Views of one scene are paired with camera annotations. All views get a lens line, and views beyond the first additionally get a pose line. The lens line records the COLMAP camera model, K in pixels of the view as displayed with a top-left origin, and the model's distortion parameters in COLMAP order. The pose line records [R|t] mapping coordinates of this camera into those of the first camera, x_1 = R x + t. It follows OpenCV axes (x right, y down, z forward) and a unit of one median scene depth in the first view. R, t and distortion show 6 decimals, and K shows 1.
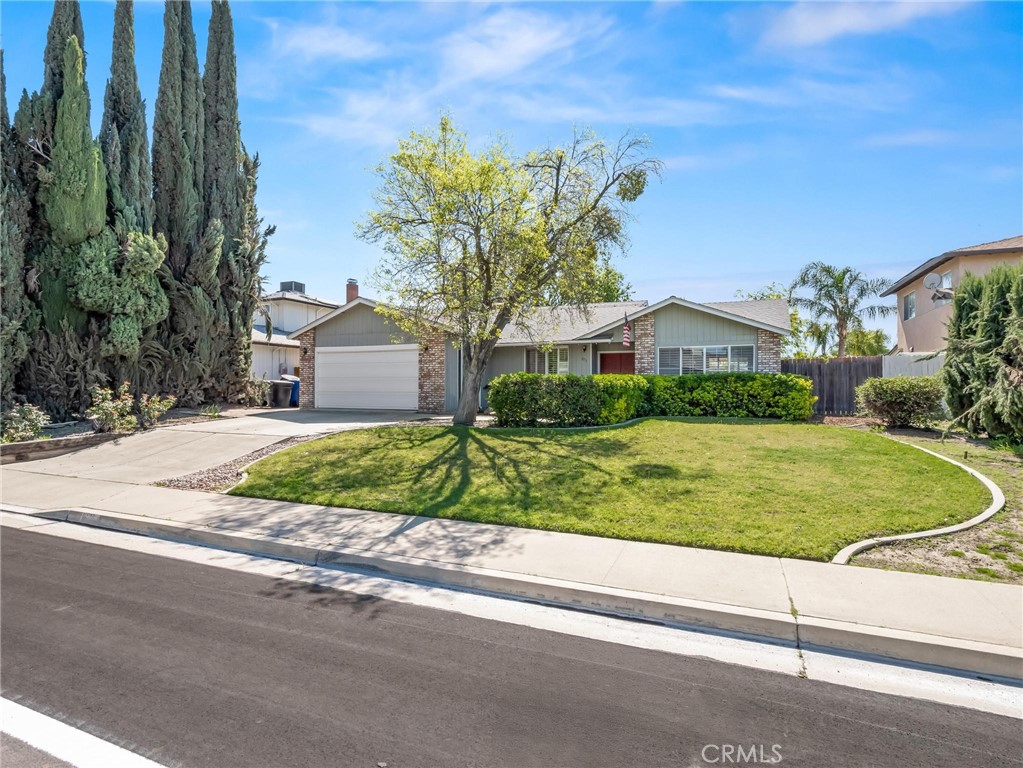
lens RADIAL K [[537.3, 0, 494.5], [0, 537.3, 382.6], [0, 0, 1]] dist [-0.009650, -0.001418]
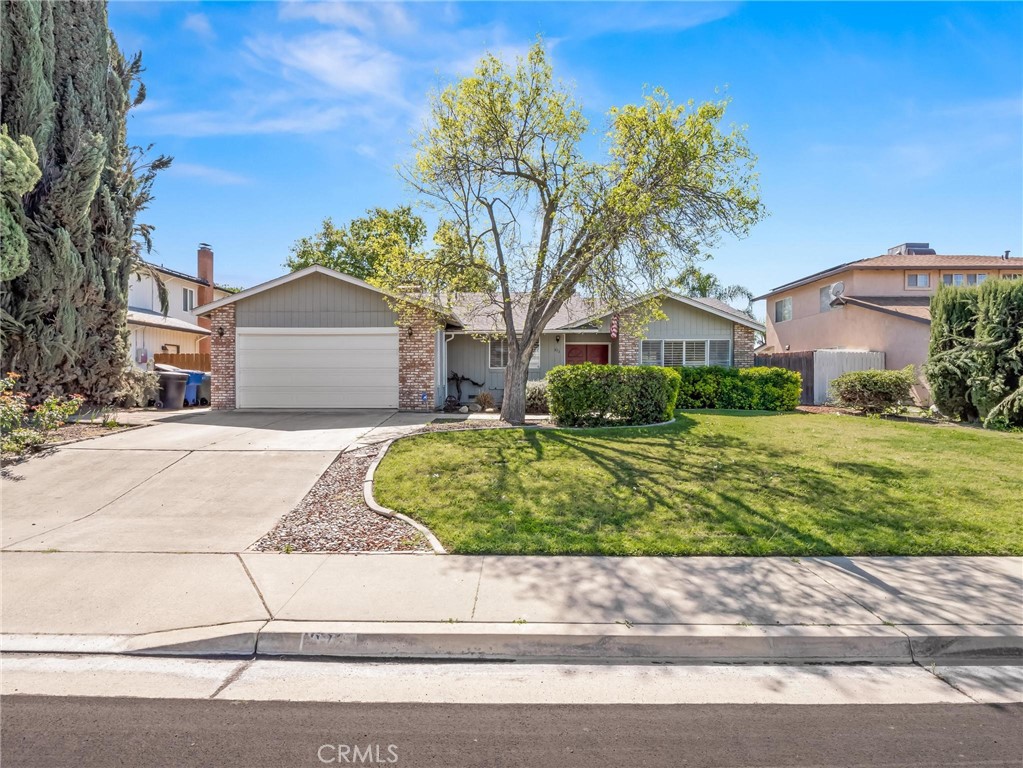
lens RADIAL K [[537.3, 0, 494.5], [0, 537.3, 382.6], [0, 0, 1]] dist [-0.009650, -0.001418]
pose [[0.924555, -0.003797, 0.381030, -0.320569], [-0.001763, 0.999897, 0.014240, 0.000108], [-0.381045, -0.013837, 0.924453, 0.189698]]
